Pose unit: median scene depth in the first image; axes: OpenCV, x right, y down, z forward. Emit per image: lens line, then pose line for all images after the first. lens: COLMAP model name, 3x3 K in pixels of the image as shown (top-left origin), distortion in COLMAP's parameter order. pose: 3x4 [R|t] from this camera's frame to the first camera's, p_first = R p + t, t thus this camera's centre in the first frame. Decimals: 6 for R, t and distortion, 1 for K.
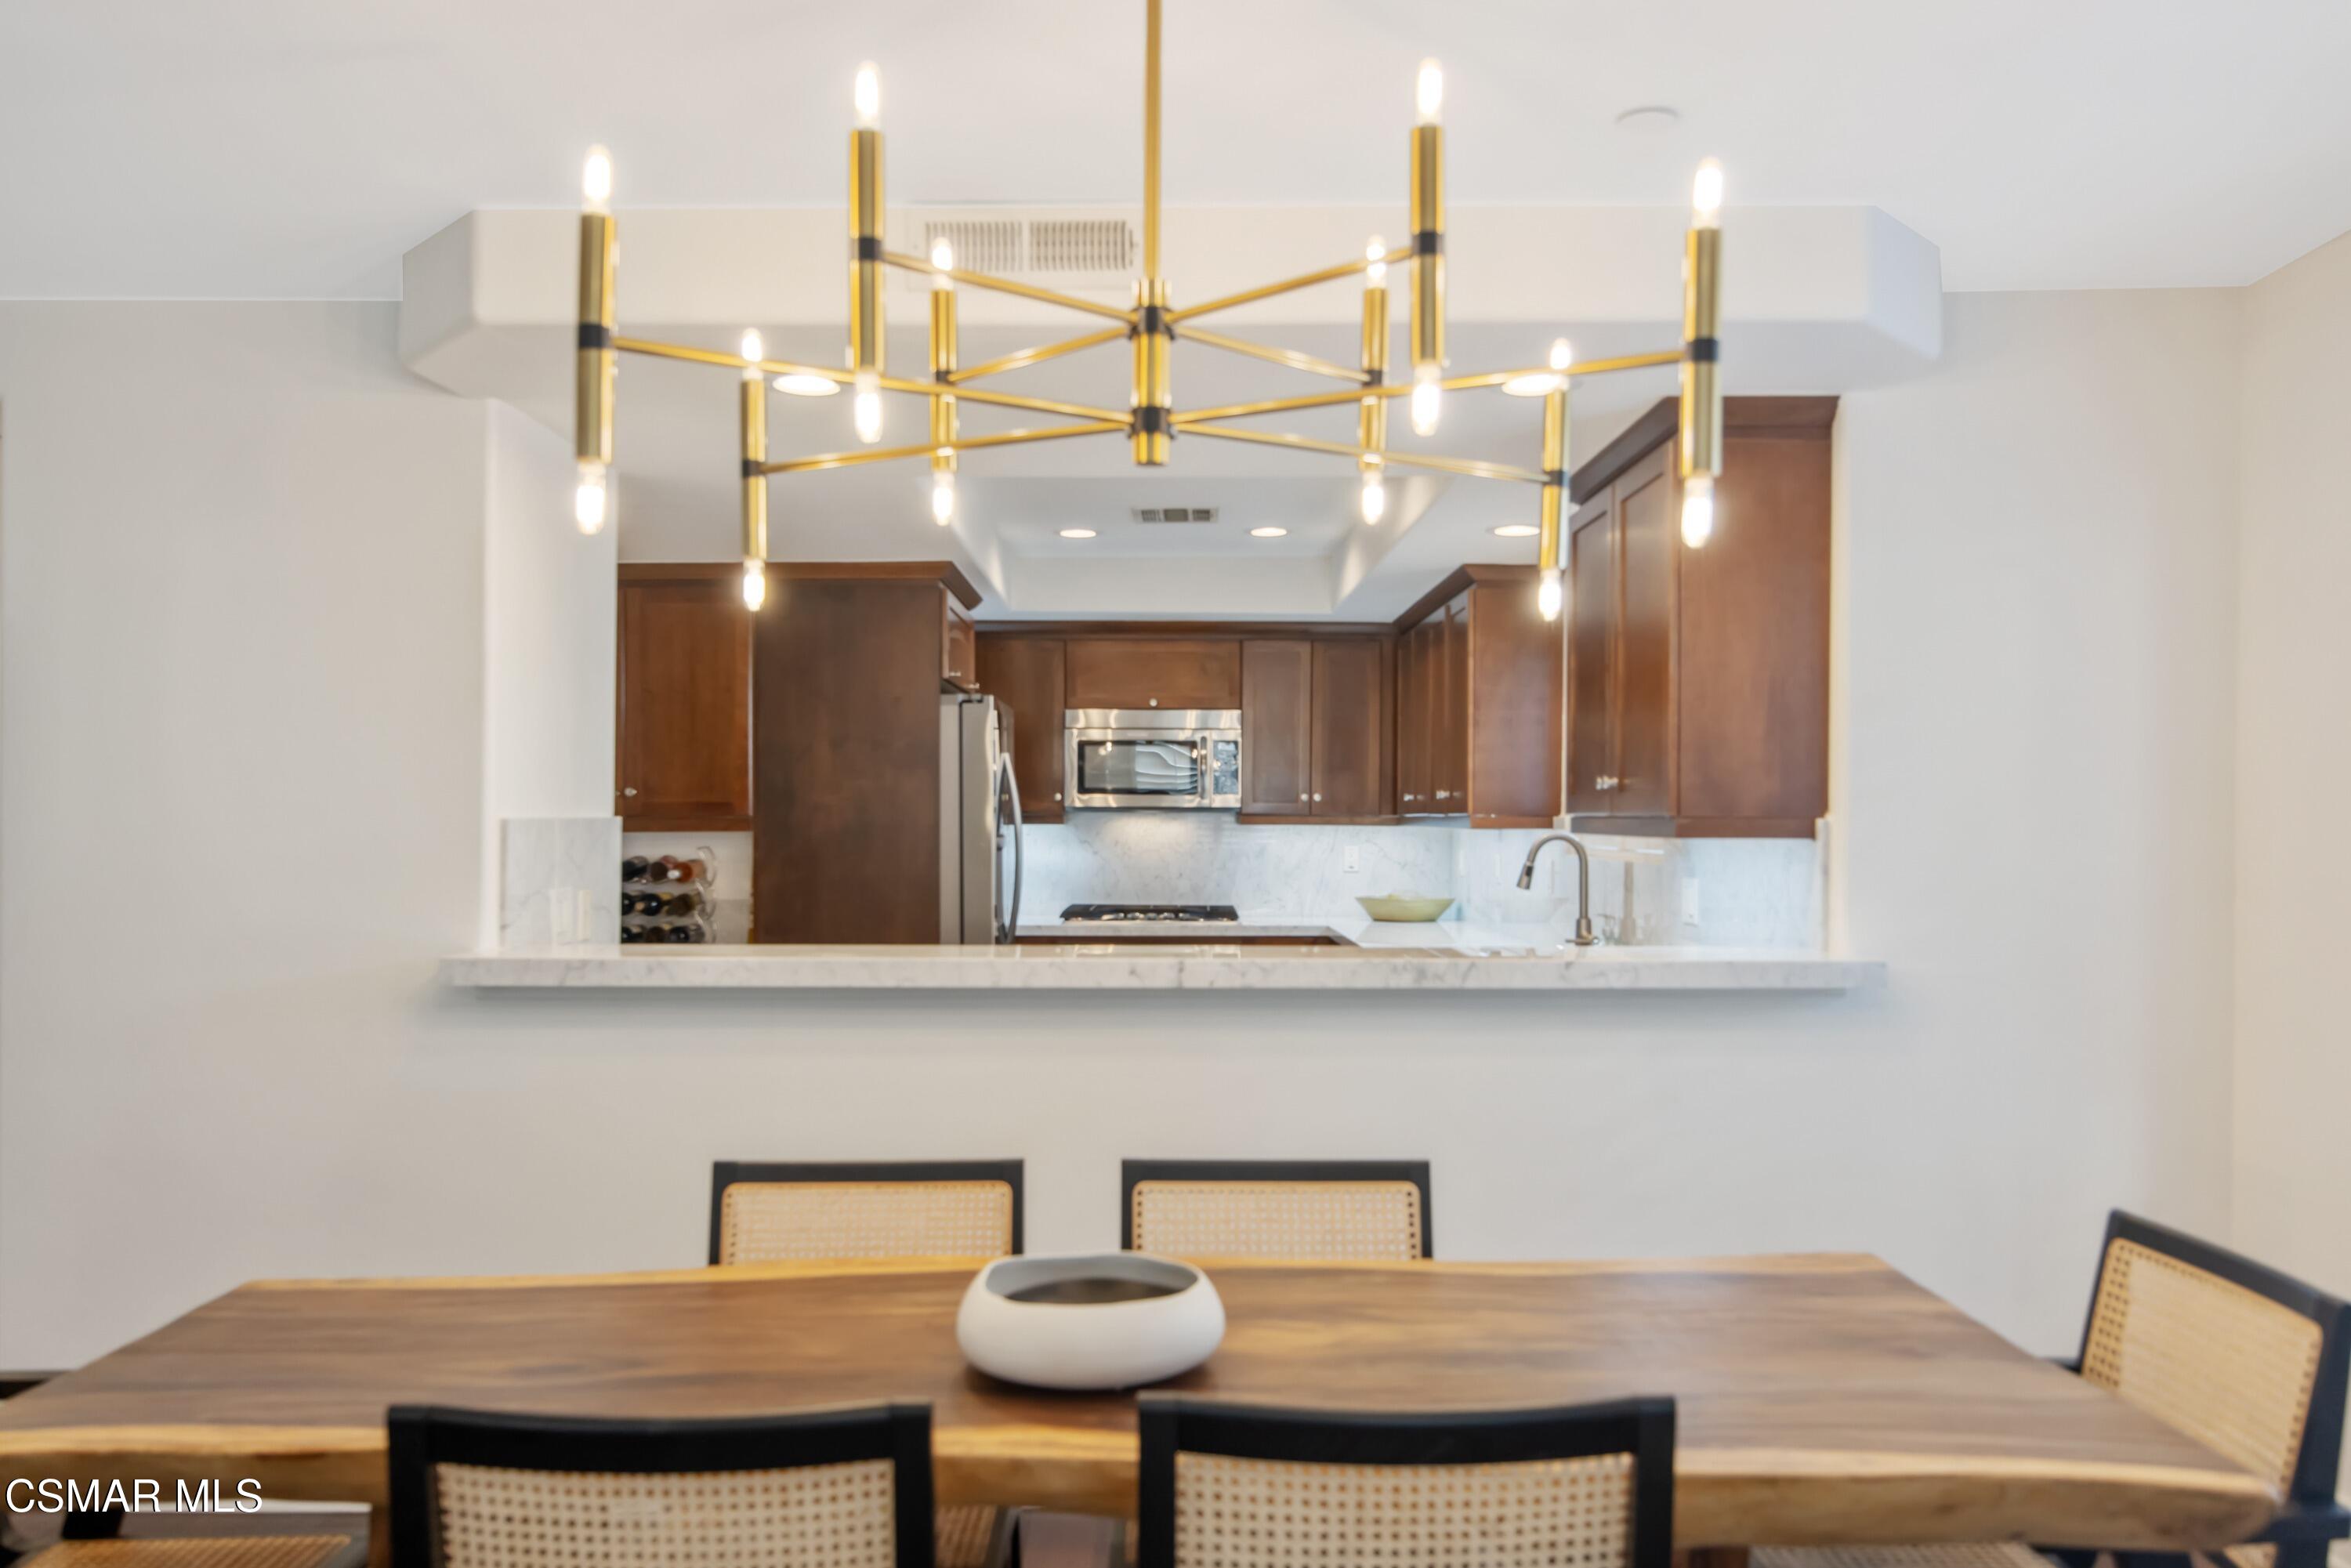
lens RADIAL K [[1789.3, 0, 1138.8], [0, 1789.3, 784.5], [0, 0, 1]] dist [0.002423, 0.000477]
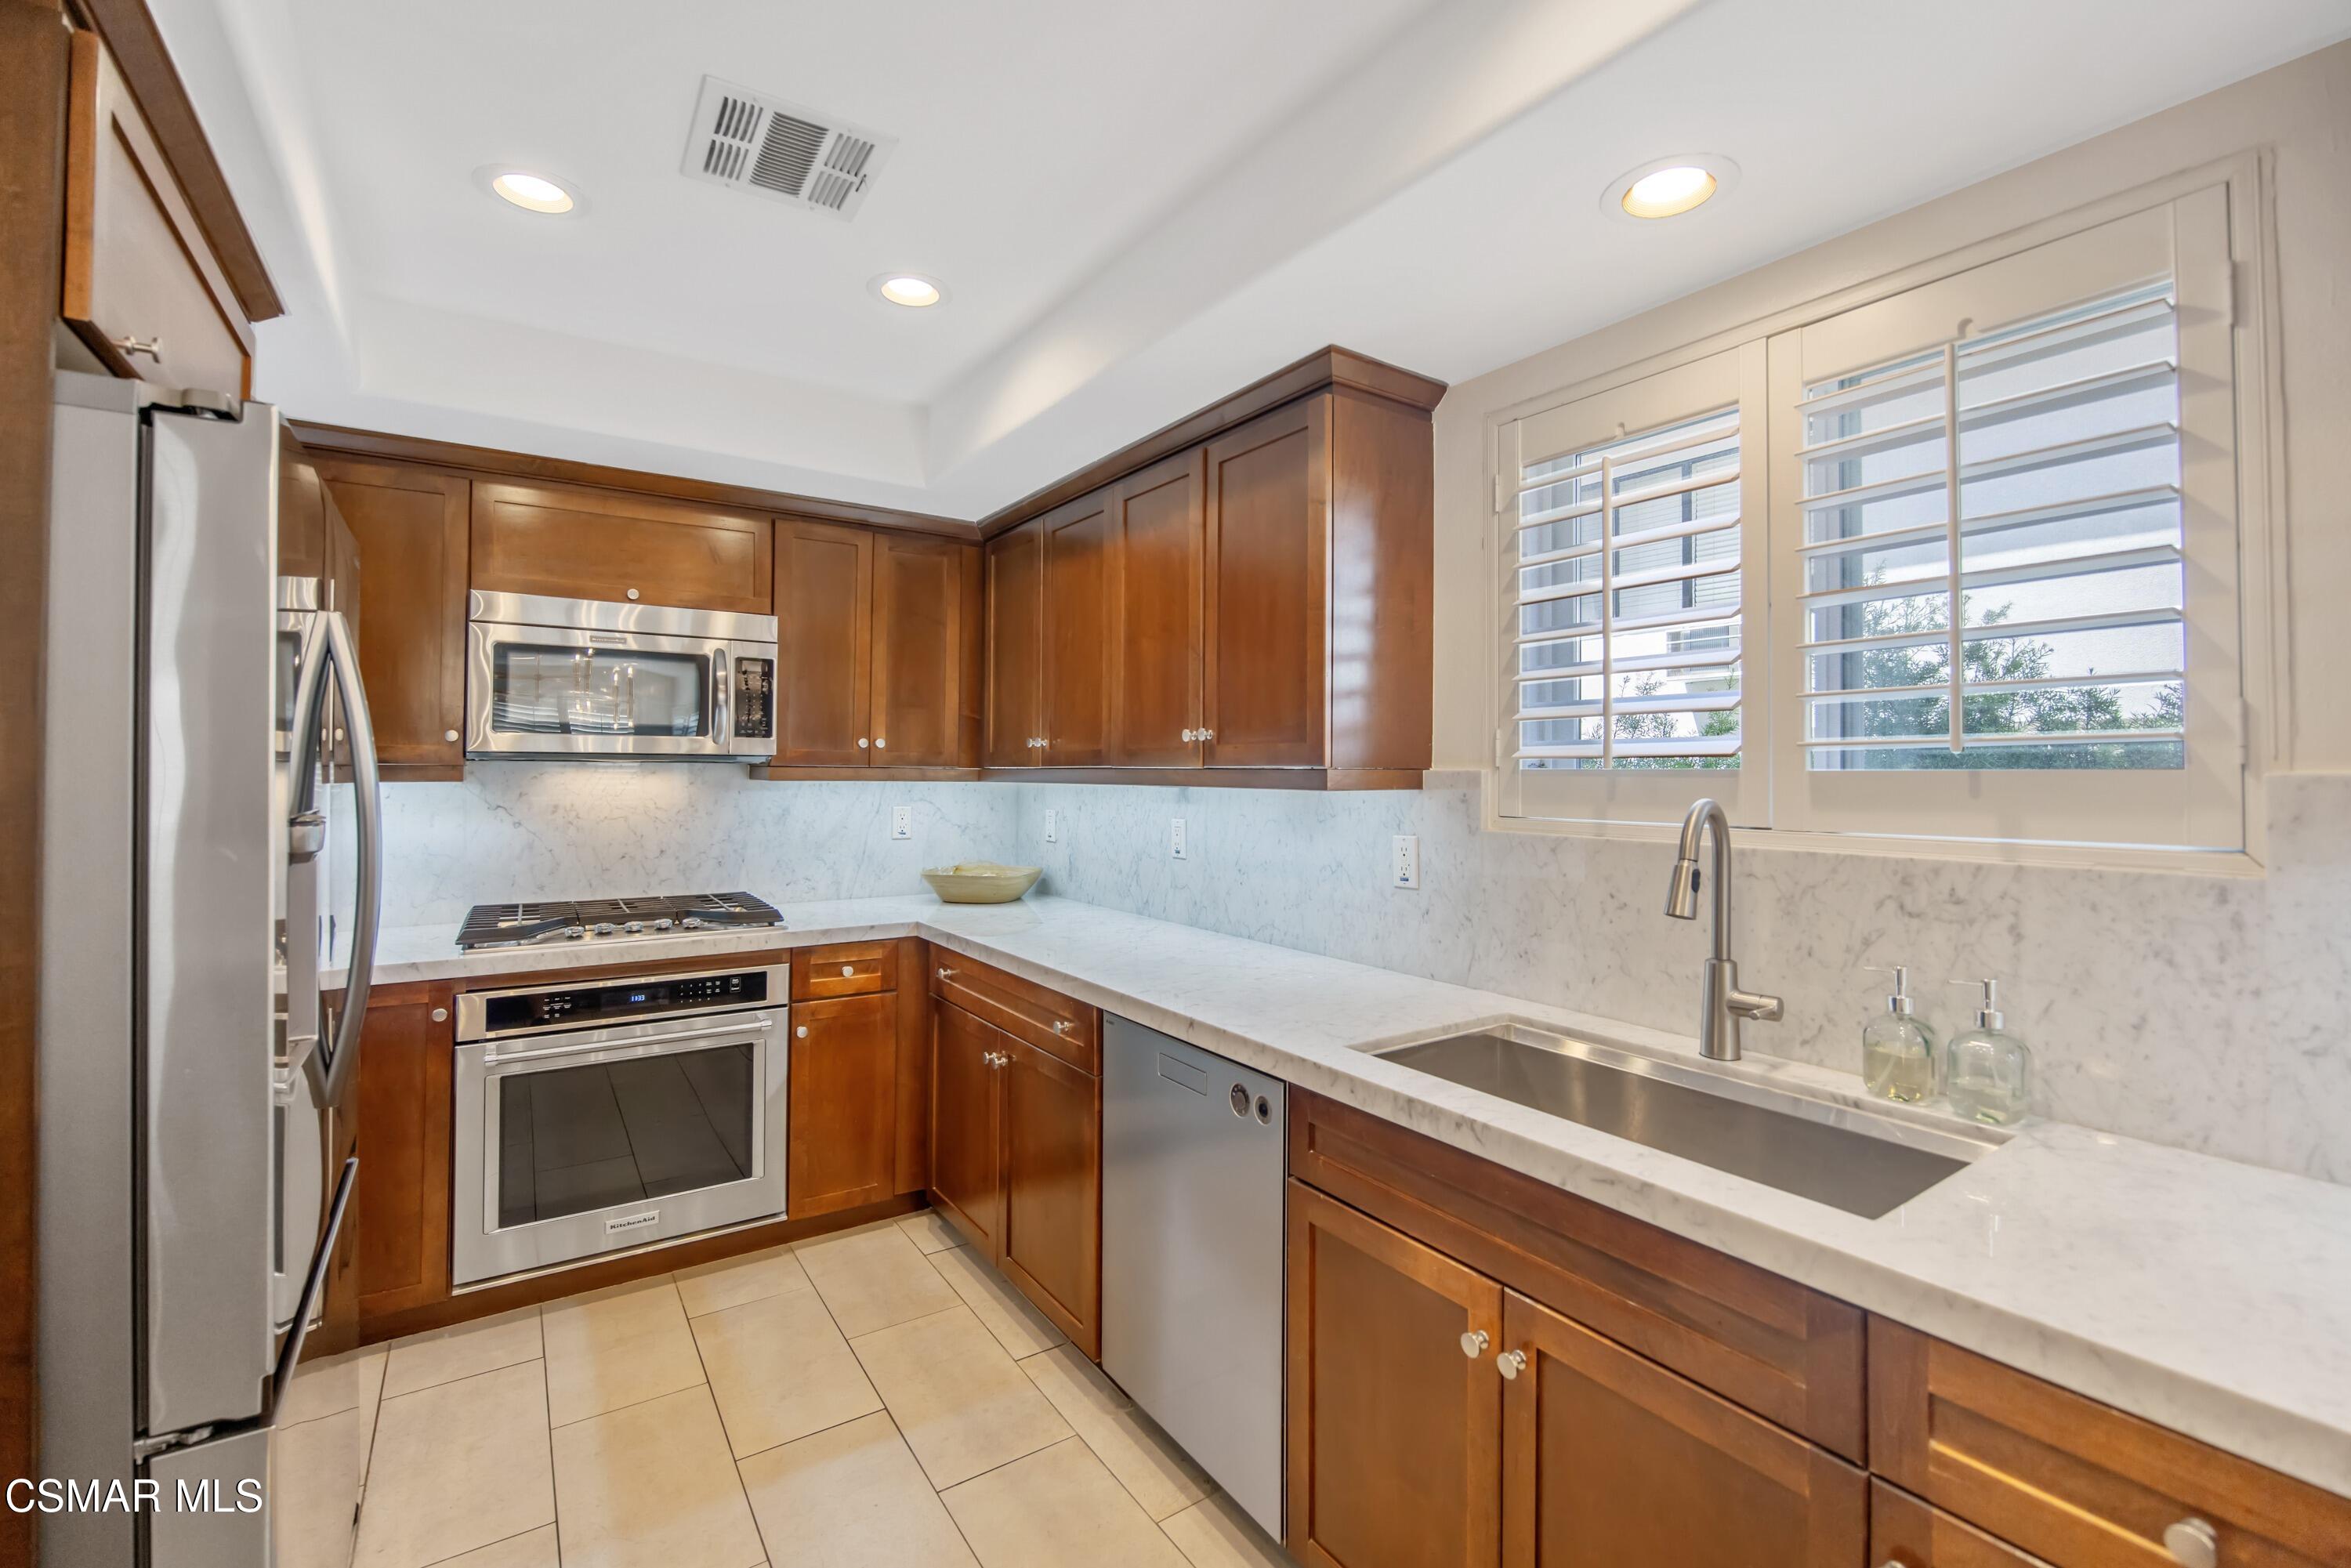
lens RADIAL K [[1015.8, 0, 1183.3], [0, 1015.8, 752.8], [0, 0, 1]] dist [-0.004554, -0.000512]
pose [[0.818518, 0.012344, 0.574349, -0.040005], [-0.012973, 0.999911, -0.003002, 0.010867], [-0.574335, -0.004993, 0.818605, 0.586130]]
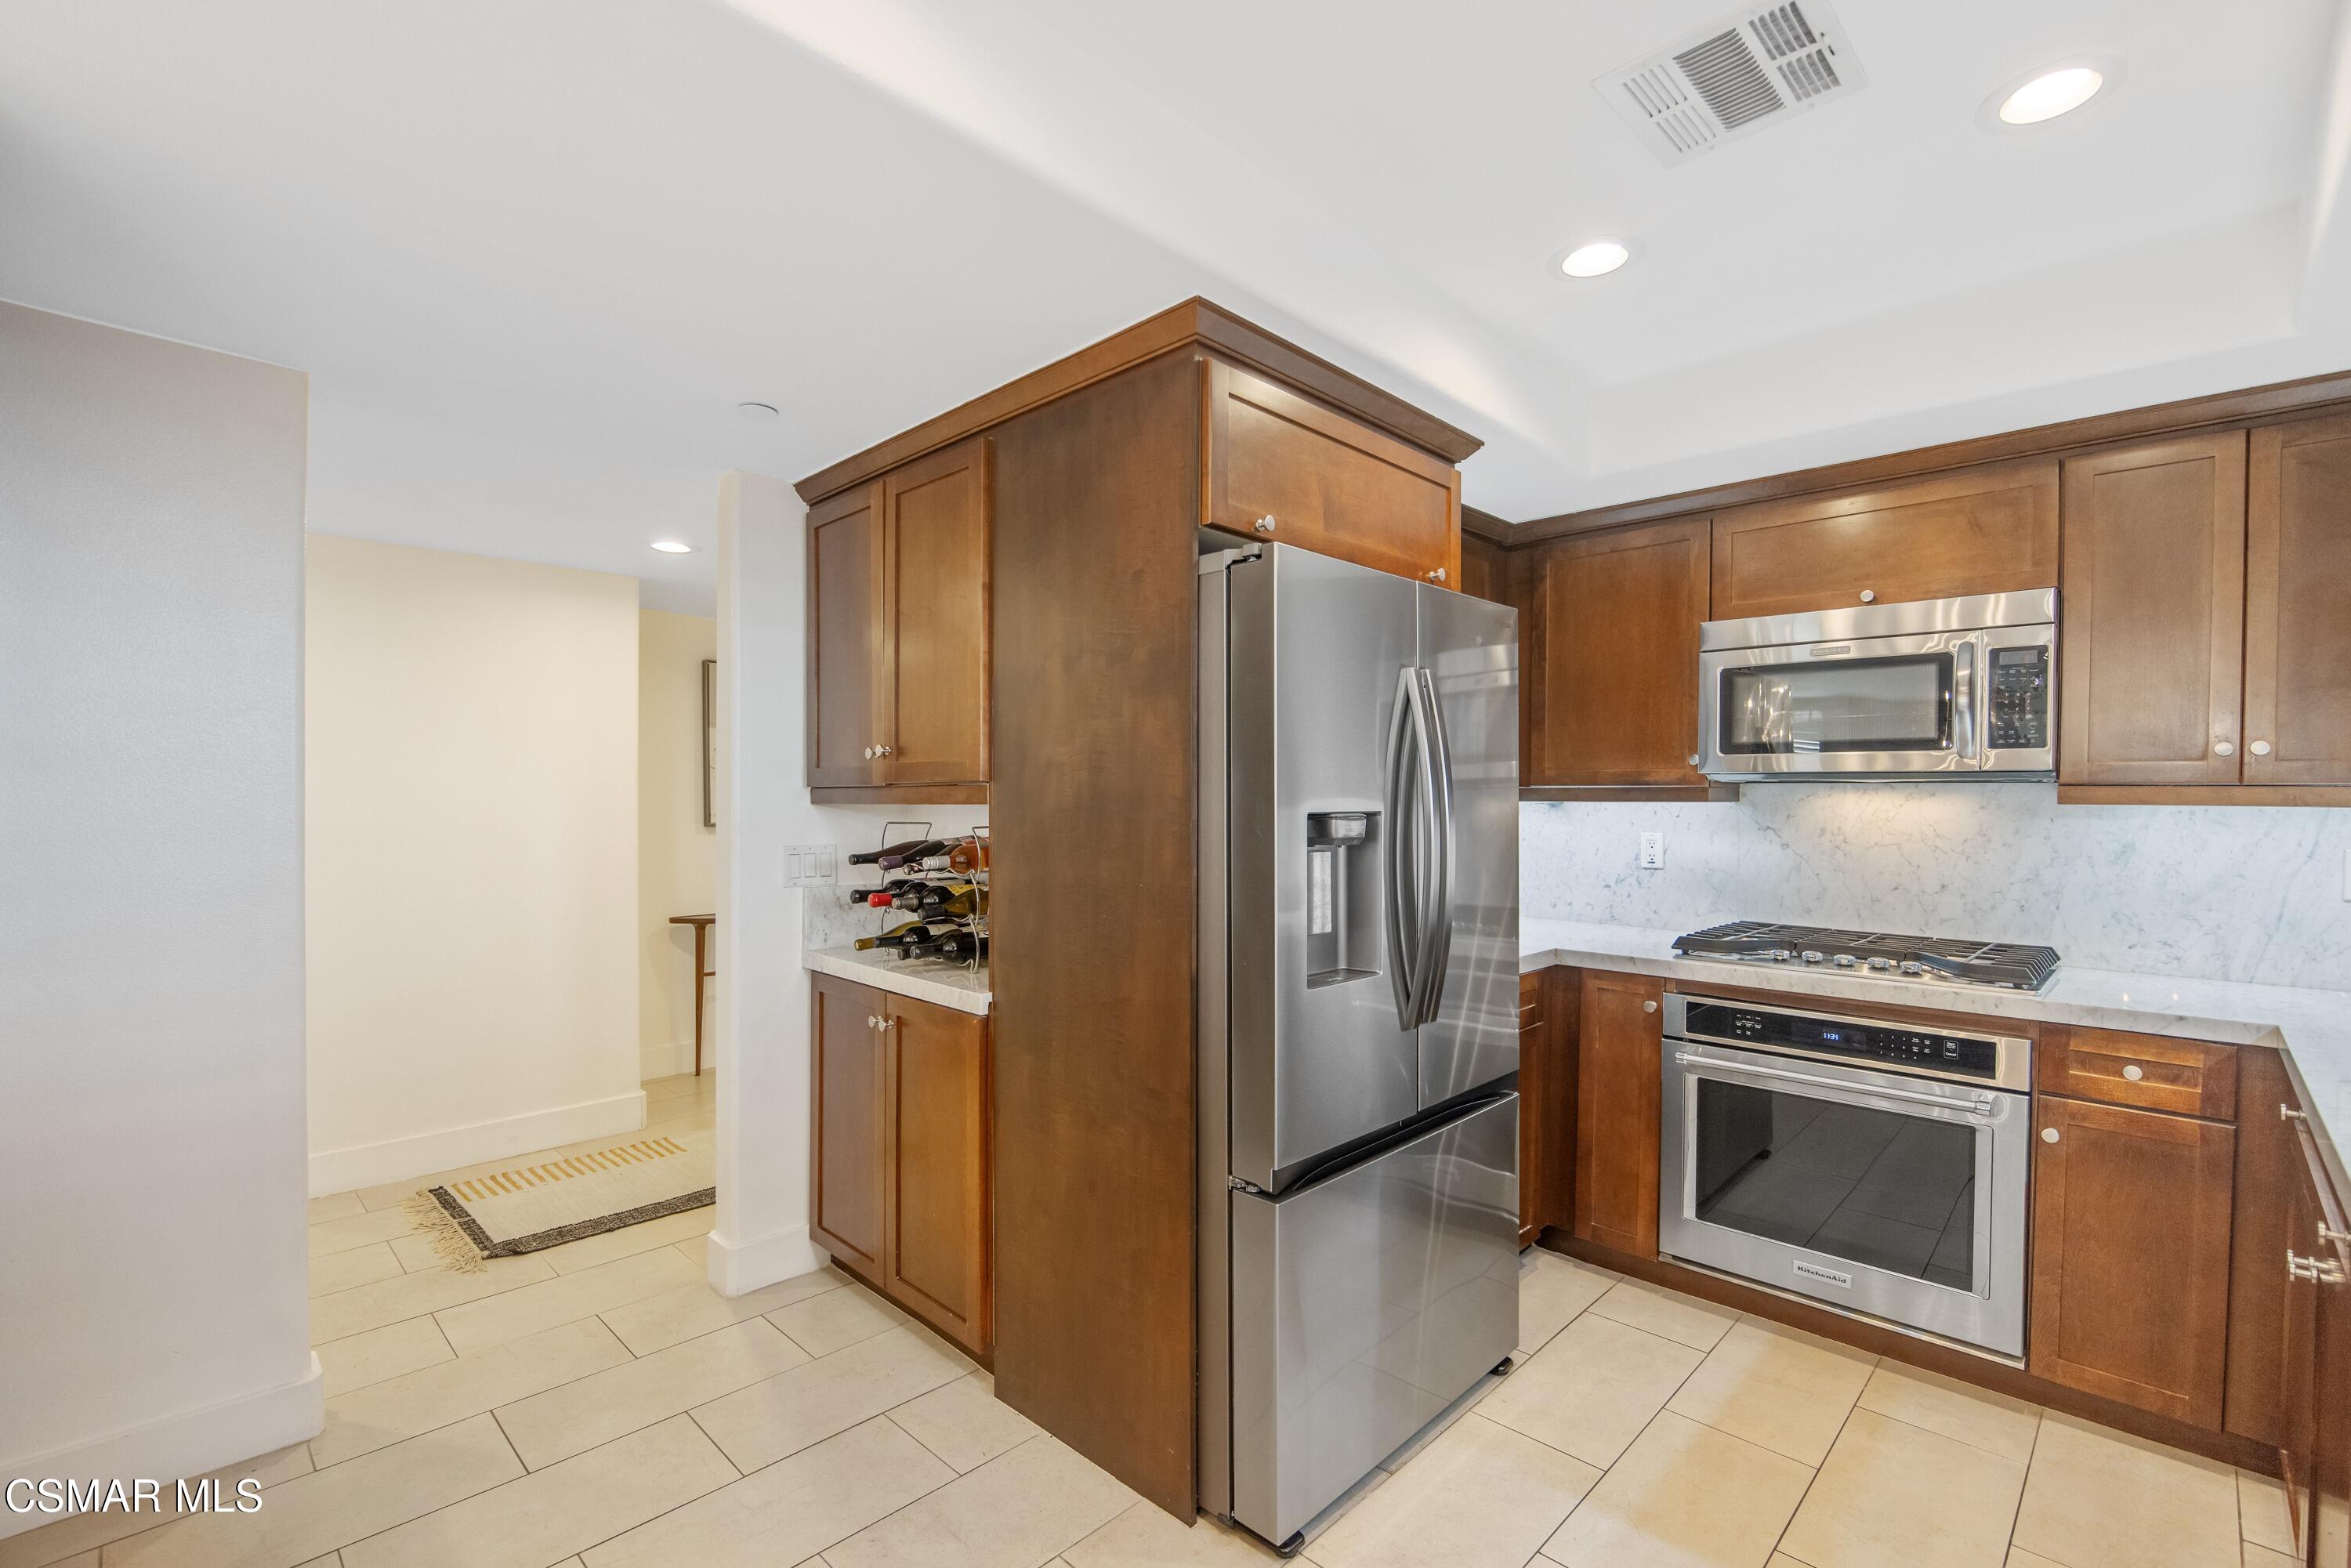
lens RADIAL K [[1056.3, 0, 1181.8], [0, 1056.3, 807.8], [0, 0, 1]] dist [-0.000249, -0.000173]
pose [[0.729881, 0.009761, -0.683504, 0.082627], [0.006569, 0.999752, 0.021292, 0.015510], [0.683542, -0.020031, 0.729636, 0.594831]]
